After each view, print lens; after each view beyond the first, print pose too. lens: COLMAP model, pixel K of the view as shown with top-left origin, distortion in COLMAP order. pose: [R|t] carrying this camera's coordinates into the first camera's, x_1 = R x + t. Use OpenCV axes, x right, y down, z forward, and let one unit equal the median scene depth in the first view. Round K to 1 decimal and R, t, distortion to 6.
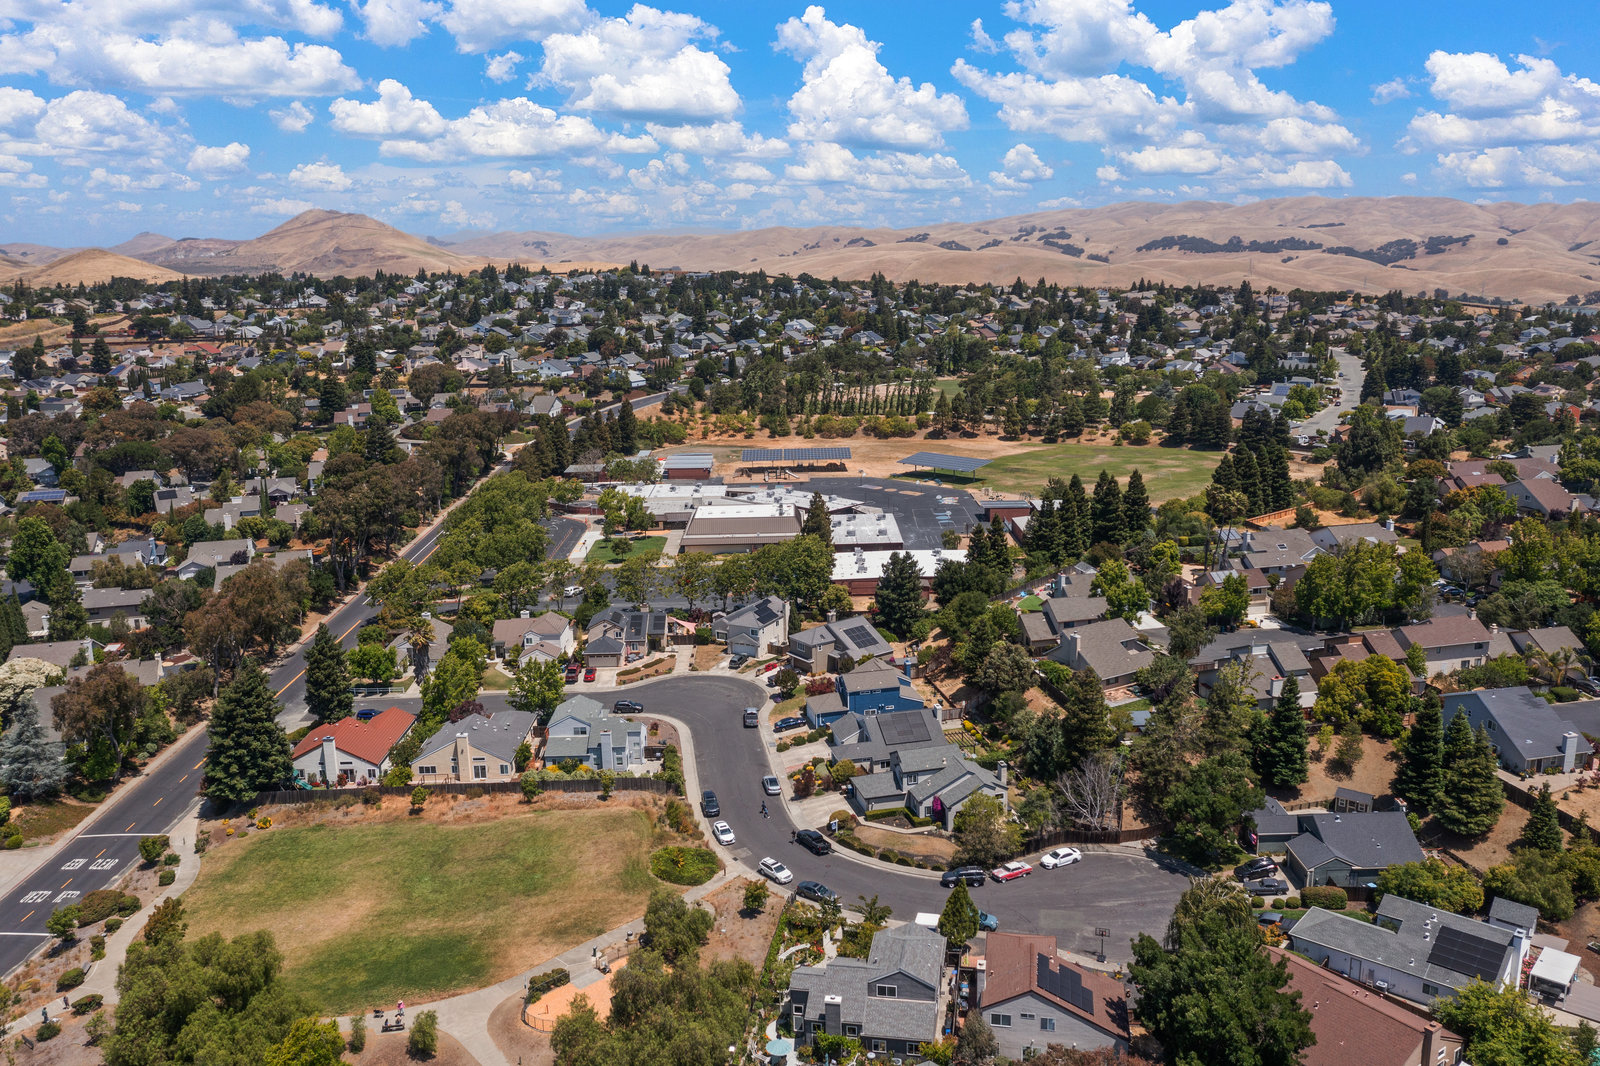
lens RADIAL K [[1265.0, 0, 800.0], [0, 1265.0, 533.0], [0, 0, 1]] dist [-0.012963, 0.002816]
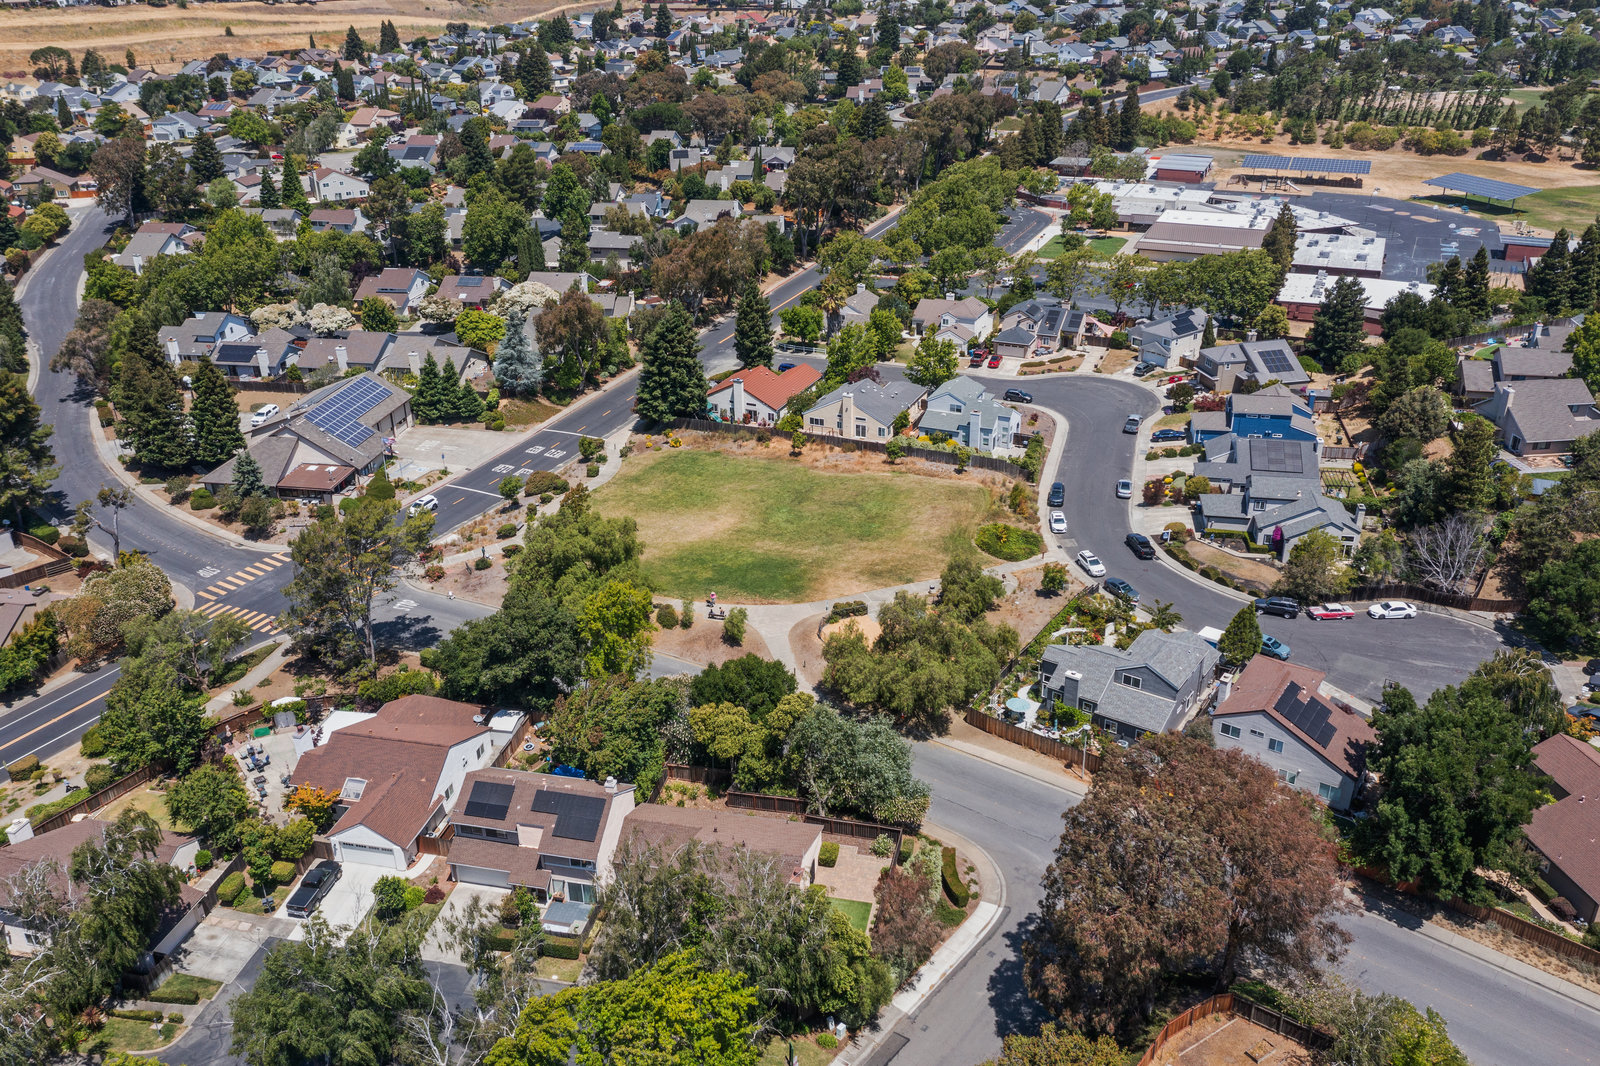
lens RADIAL K [[1265.0, 0, 800.0], [0, 1265.0, 533.0], [0, 0, 1]] dist [-0.012963, 0.002816]
pose [[0.908221, 0.188243, -0.373763, 0.102820], [-0.097221, 0.963594, 0.249067, 0.005272], [0.407041, -0.189870, 0.893458, -0.014384]]
